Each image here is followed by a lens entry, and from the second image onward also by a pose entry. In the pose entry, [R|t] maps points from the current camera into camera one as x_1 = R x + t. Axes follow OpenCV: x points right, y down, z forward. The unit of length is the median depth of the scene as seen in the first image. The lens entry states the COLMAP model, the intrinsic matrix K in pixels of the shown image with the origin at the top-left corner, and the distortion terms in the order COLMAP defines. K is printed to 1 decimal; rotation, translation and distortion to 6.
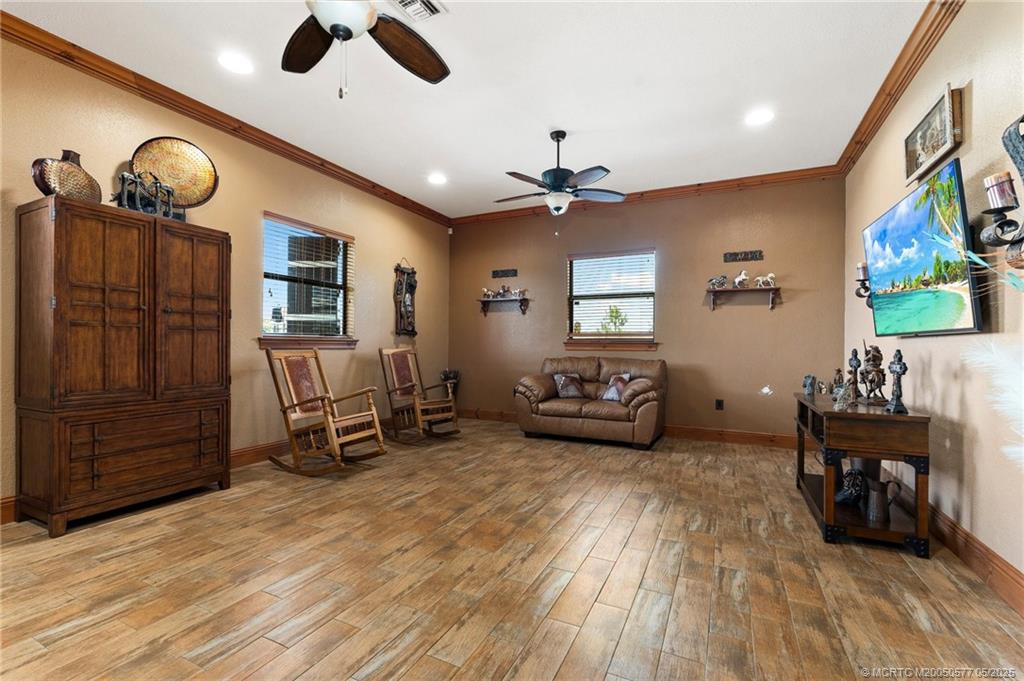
lens RADIAL K [[449.8, 0, 509.6], [0, 449.8, 348.9], [0, 0, 1]] dist [-0.003010, -0.000585]
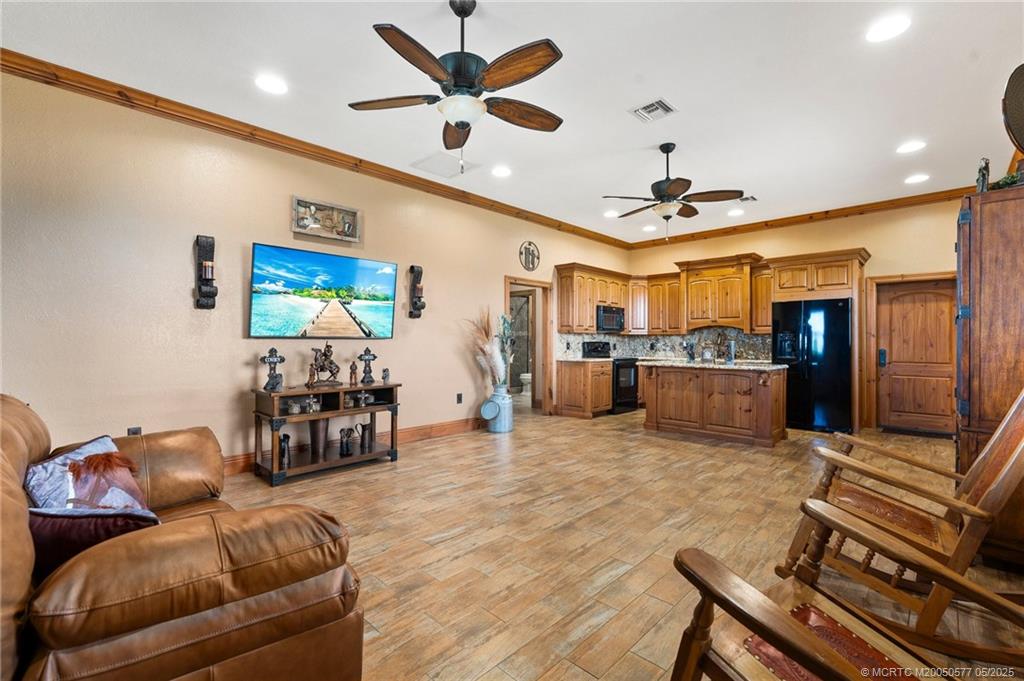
lens RADIAL K [[447.3, 0, 512.0], [0, 447.3, 340.5], [0, 0, 1]] dist [-0.001698, -0.000104]
pose [[-0.951601, -0.011211, 0.307132, -0.126982], [-0.009957, 0.999934, 0.005647, -0.022113], [-0.307175, 0.002316, -0.951650, 1.366527]]
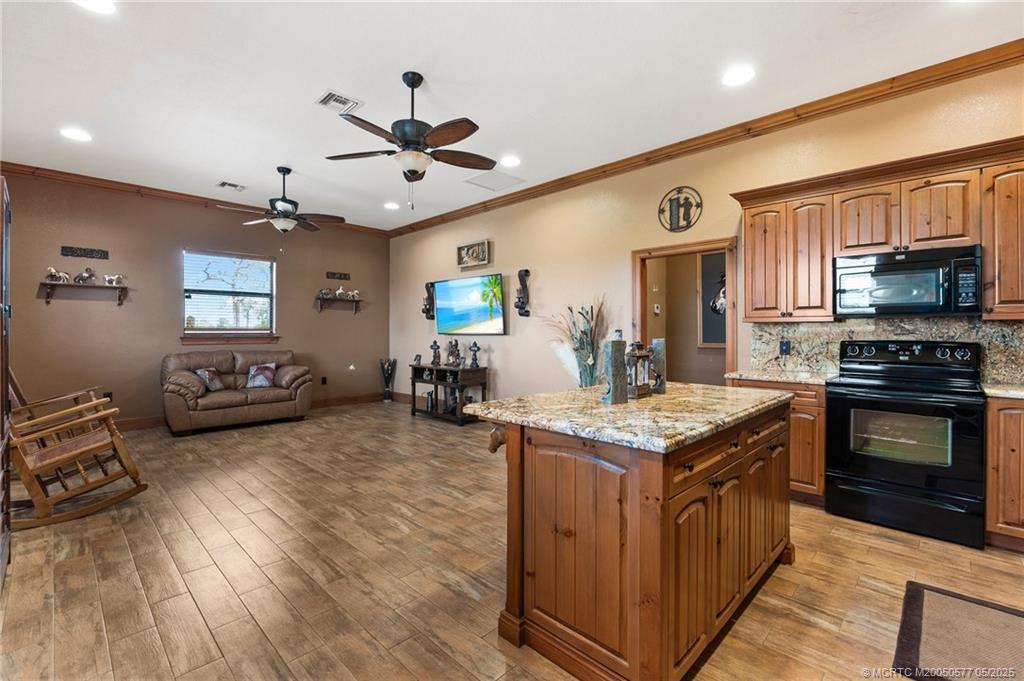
lens RADIAL K [[447.3, 0, 512.0], [0, 447.3, 340.5], [0, 0, 1]] dist [-0.001698, -0.000104]
pose [[0.308517, -0.025247, 0.950884, -0.756006], [0.007401, 0.999681, 0.024142, -0.032746], [-0.951190, -0.000411, 0.308606, 0.028092]]
